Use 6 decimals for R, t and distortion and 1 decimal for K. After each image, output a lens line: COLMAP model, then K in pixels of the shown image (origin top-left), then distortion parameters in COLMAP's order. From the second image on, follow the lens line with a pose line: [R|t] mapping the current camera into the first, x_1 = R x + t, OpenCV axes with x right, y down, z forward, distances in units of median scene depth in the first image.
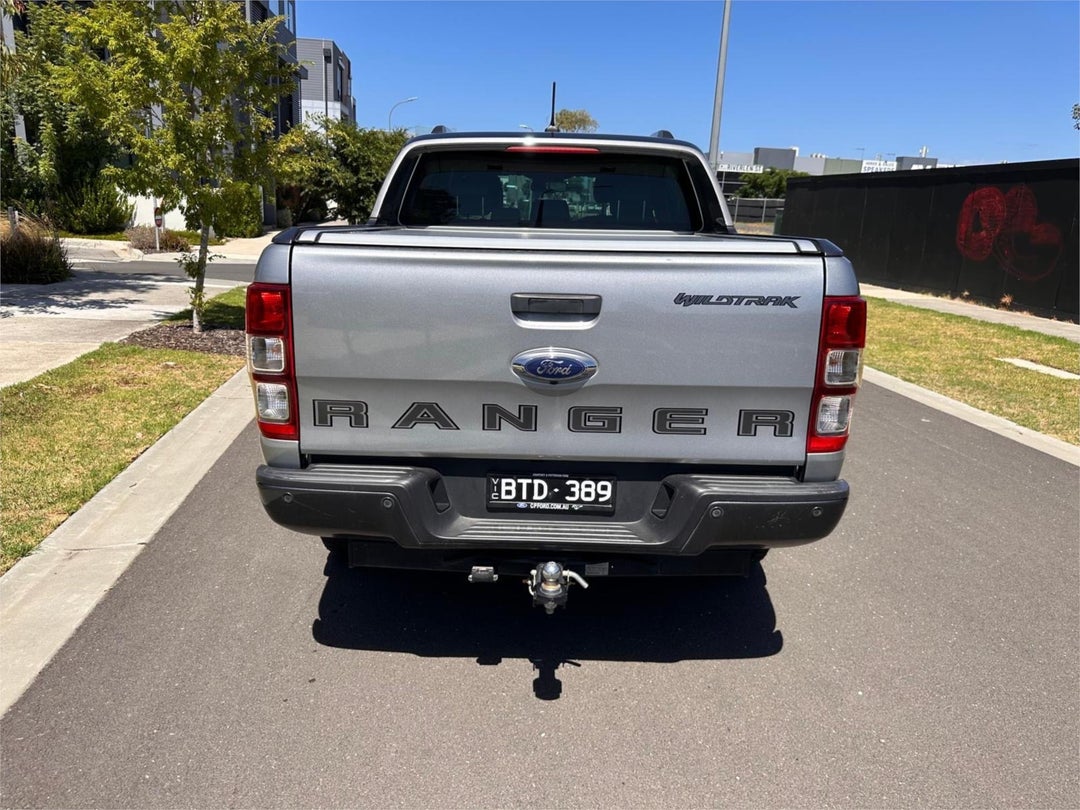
lens RADIAL K [[763.3, 0, 528.7], [0, 763.3, 390.3], [0, 0, 1]] dist [0.048865, -0.065495]
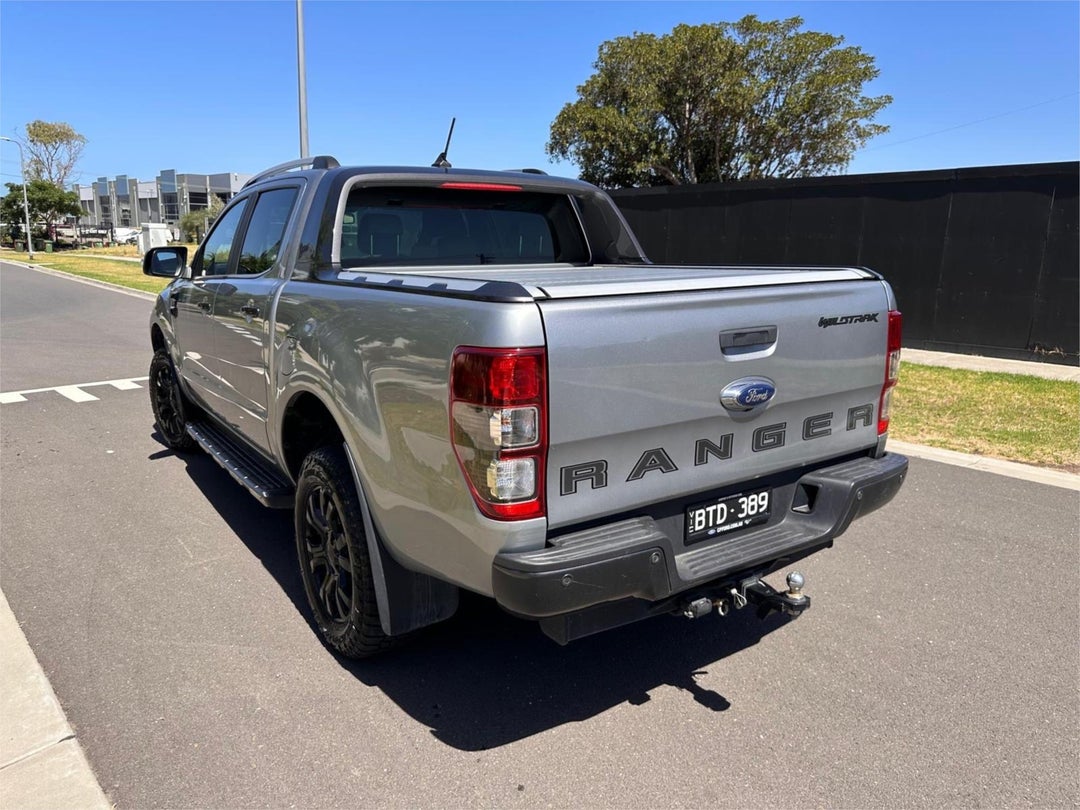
lens RADIAL K [[763.3, 0, 533.5], [0, 763.3, 397.9], [0, 0, 1]] dist [0.048865, -0.065495]
pose [[0.817774, -0.137575, 0.558855, -0.767795], [0.146761, 0.988757, 0.028650, -0.095665], [-0.556513, 0.058589, 0.828771, 0.260604]]
